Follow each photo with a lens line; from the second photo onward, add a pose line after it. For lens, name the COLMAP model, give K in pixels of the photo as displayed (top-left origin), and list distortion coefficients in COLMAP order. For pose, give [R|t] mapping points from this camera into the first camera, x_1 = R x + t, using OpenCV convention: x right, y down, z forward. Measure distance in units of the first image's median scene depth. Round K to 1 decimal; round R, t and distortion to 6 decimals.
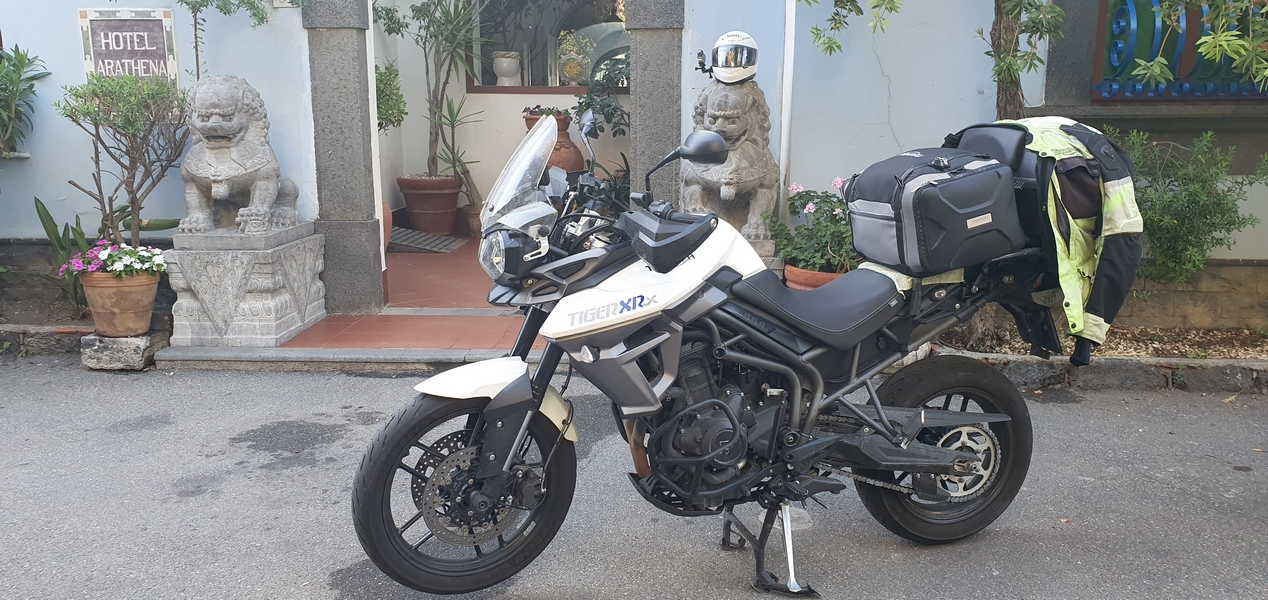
lens RADIAL K [[994.9, 0, 611.2], [0, 994.9, 300.6], [0, 0, 1]] dist [0.068210, -0.090363]
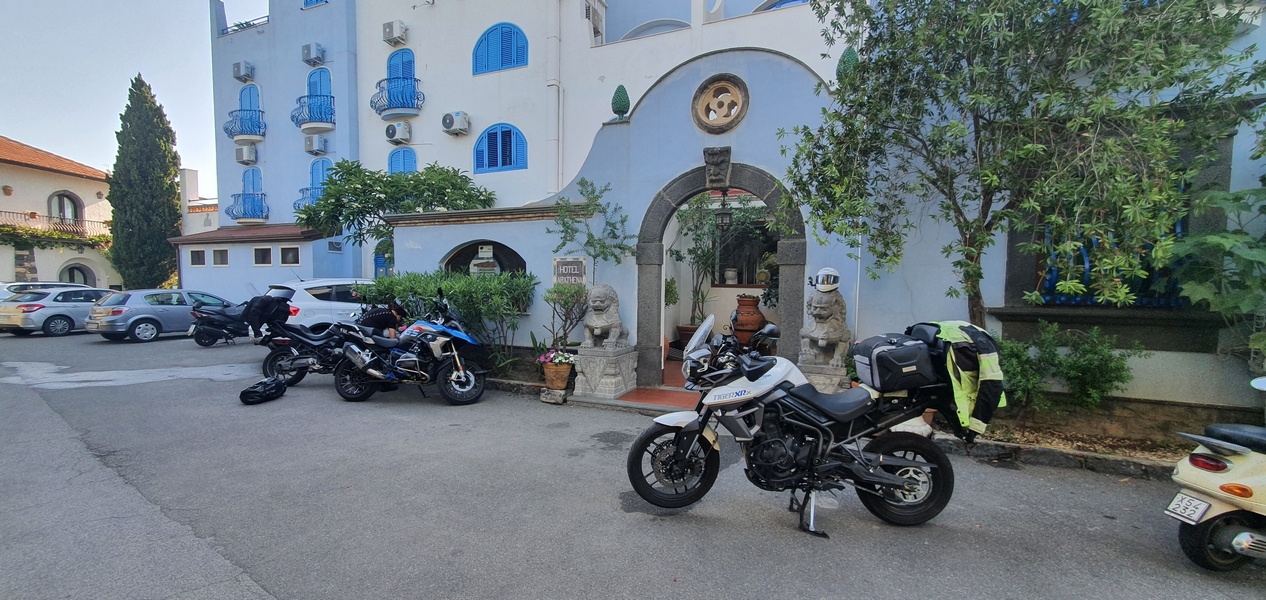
lens RADIAL K [[516.2, 0, 604.5], [0, 516.2, 303.0], [0, 0, 1]] dist [0.001026, 0.000067]
pose [[0.929968, 0.023137, -0.366911, 0.105999], [-0.079506, 0.987057, -0.139274, -0.007865], [0.358940, 0.158692, 0.919771, -0.194210]]
